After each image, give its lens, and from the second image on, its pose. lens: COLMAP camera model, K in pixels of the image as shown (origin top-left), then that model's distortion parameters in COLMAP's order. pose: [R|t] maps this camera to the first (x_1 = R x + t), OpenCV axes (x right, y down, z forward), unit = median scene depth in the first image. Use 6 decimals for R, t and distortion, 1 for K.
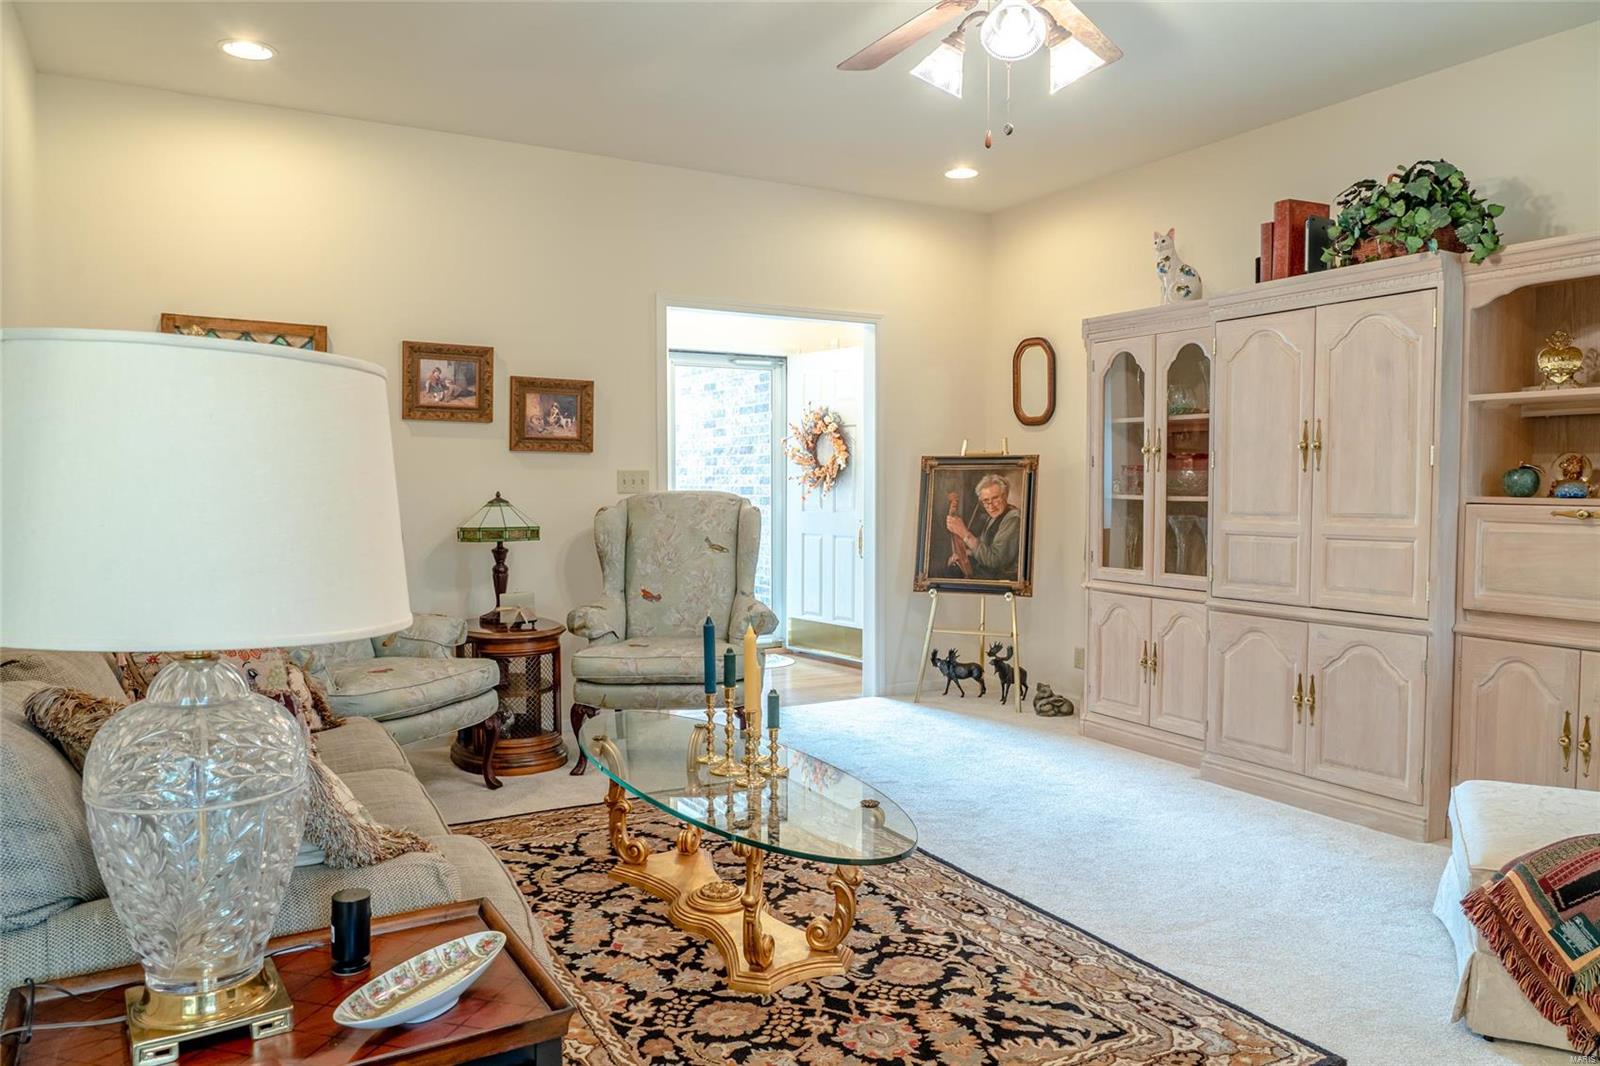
lens RADIAL K [[1096.8, 0, 797.5], [0, 1096.8, 531.9], [0, 0, 1]] dist [-0.024627, 0.009839]
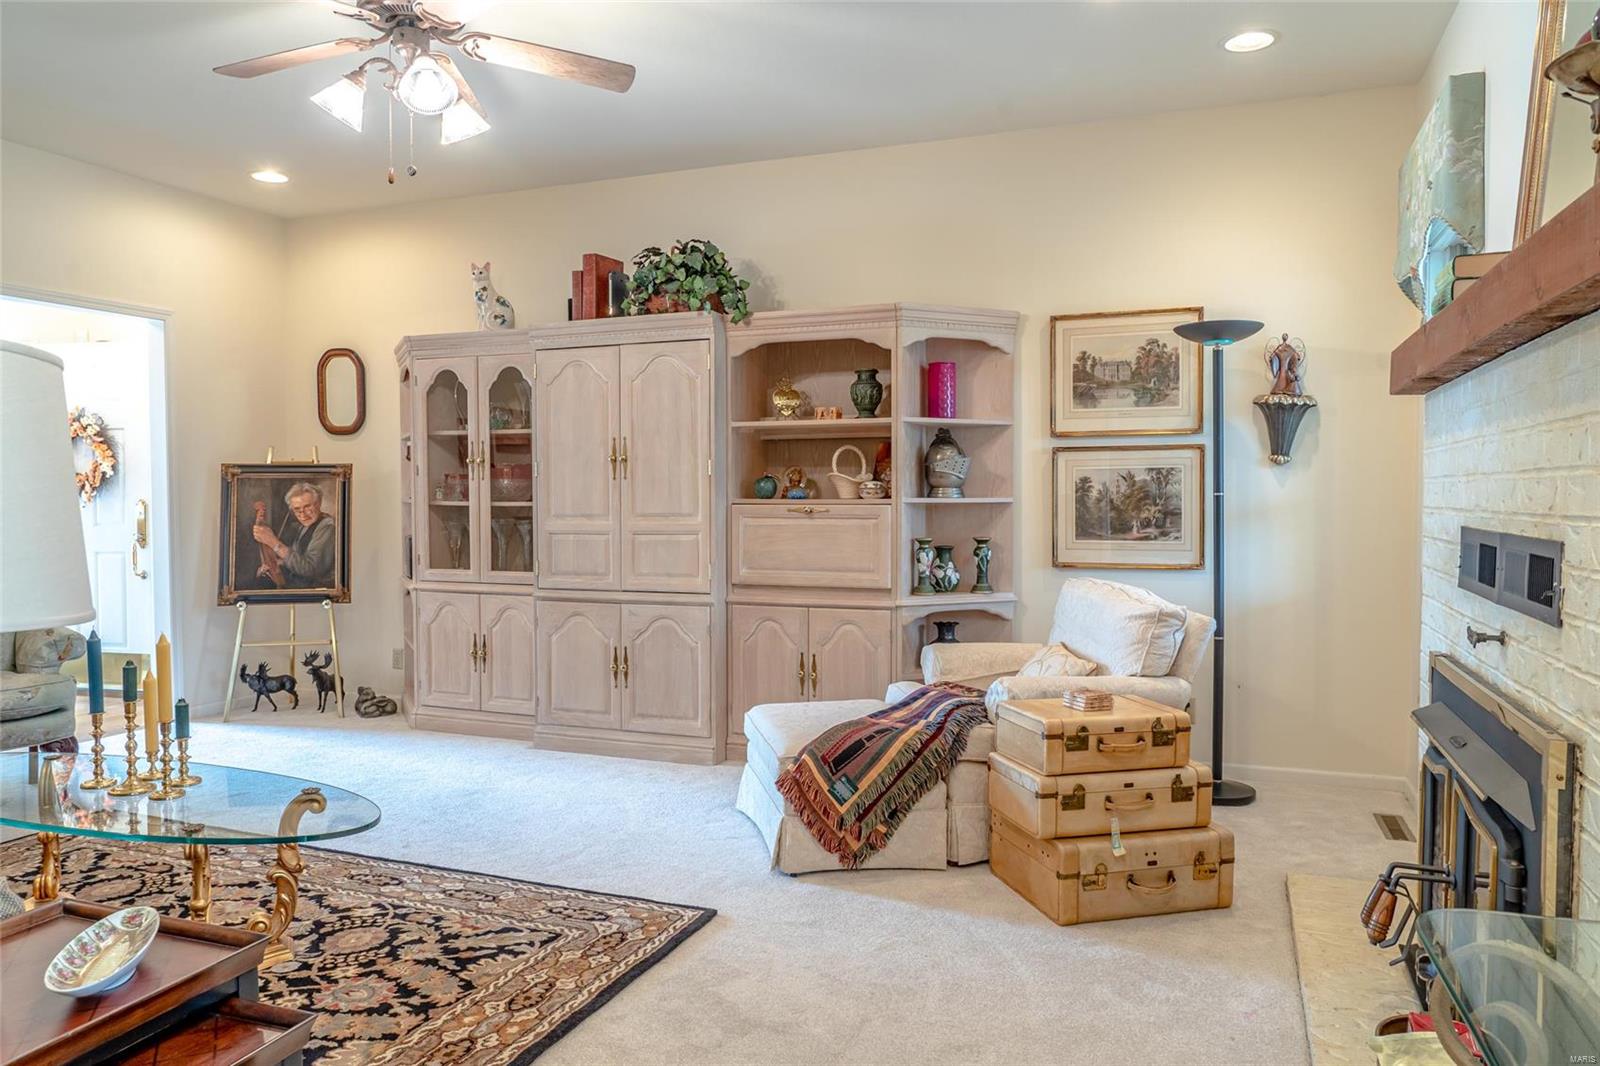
lens RADIAL K [[1096.8, 0, 797.5], [0, 1096.8, 531.9], [0, 0, 1]] dist [-0.024627, 0.009839]
pose [[0.775585, -0.024916, 0.630751, -0.160266], [0.031811, 0.999494, 0.000367, 0.009556], [-0.630441, 0.019781, 0.775985, -0.080694]]
